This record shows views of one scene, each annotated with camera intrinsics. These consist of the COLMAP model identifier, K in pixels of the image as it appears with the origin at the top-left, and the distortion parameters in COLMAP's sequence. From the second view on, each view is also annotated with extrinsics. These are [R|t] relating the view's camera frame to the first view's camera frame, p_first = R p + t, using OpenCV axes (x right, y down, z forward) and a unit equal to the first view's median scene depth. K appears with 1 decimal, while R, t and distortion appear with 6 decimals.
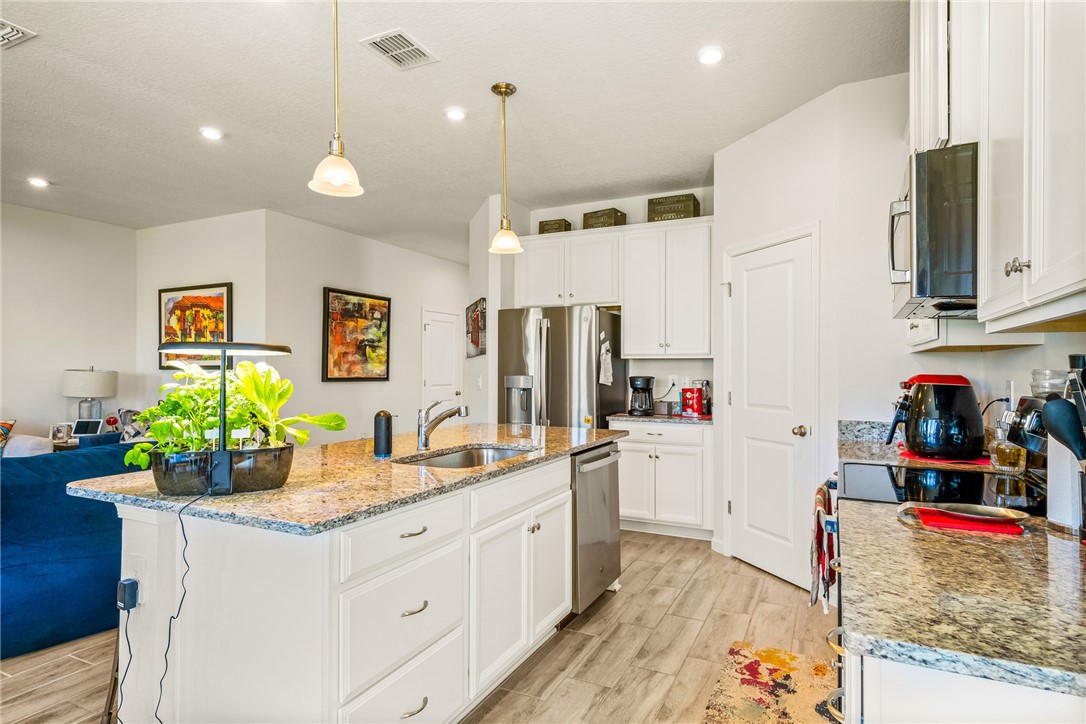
lens RADIAL K [[588.2, 0, 546.3], [0, 588.2, 364.2], [0, 0, 1]] dist [0.002932, -0.000303]
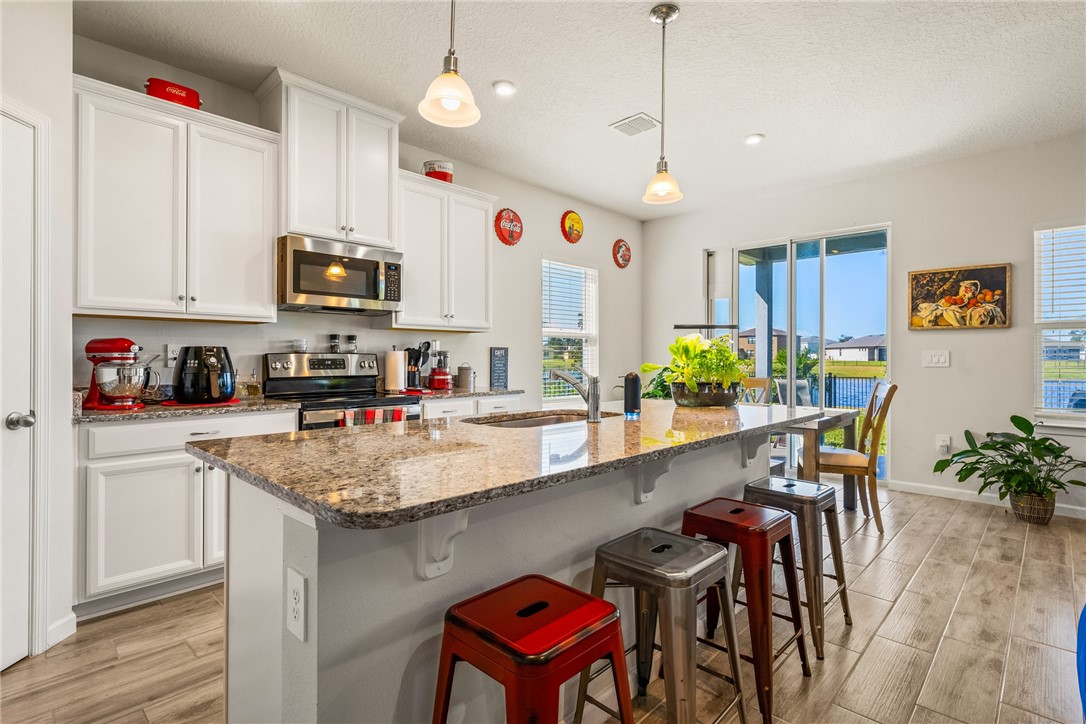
lens RADIAL K [[520.3, 0, 545.2], [0, 520.3, 356.9], [0, 0, 1]] dist [0.001395, 0.000182]
pose [[-0.947384, -0.005884, 0.320046, -0.216478], [-0.008633, 0.999937, -0.007171, 0.030310], [-0.319984, -0.009557, -0.947375, 0.984044]]
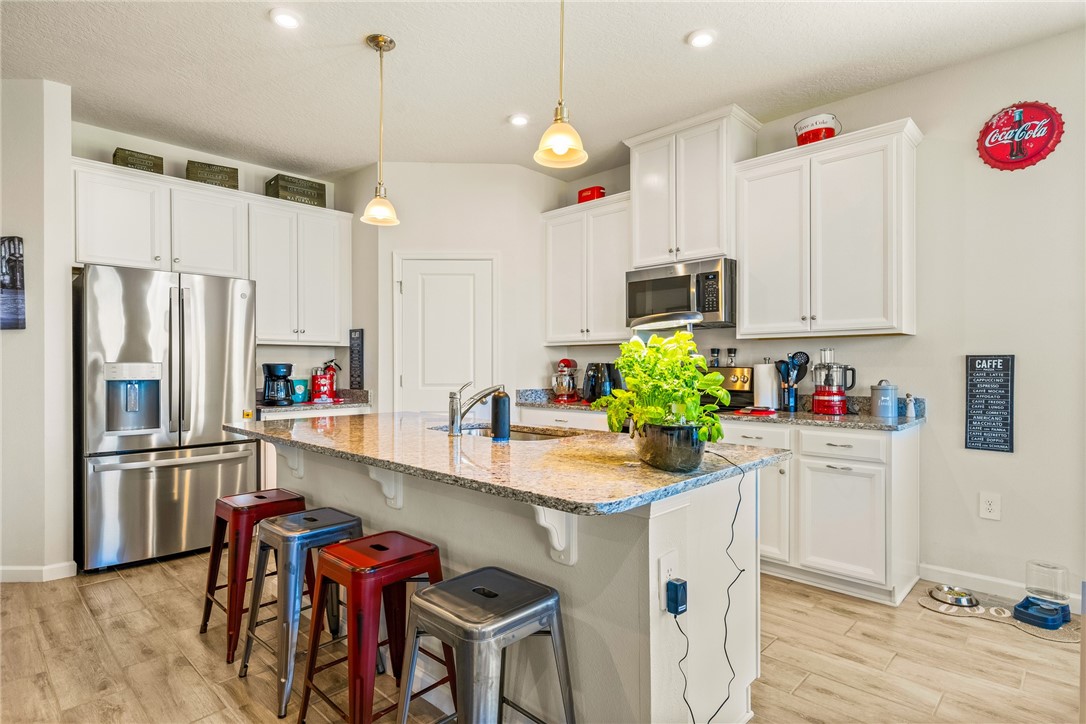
lens RADIAL K [[560.7, 0, 544.0], [0, 560.7, 366.2], [0, 0, 1]] dist [-0.000161, 0.000933]
pose [[0.309377, -0.004433, 0.950929, -0.560633], [-0.006098, 0.999959, 0.006645, 0.016780], [-0.950920, -0.007854, 0.309337, 0.335441]]
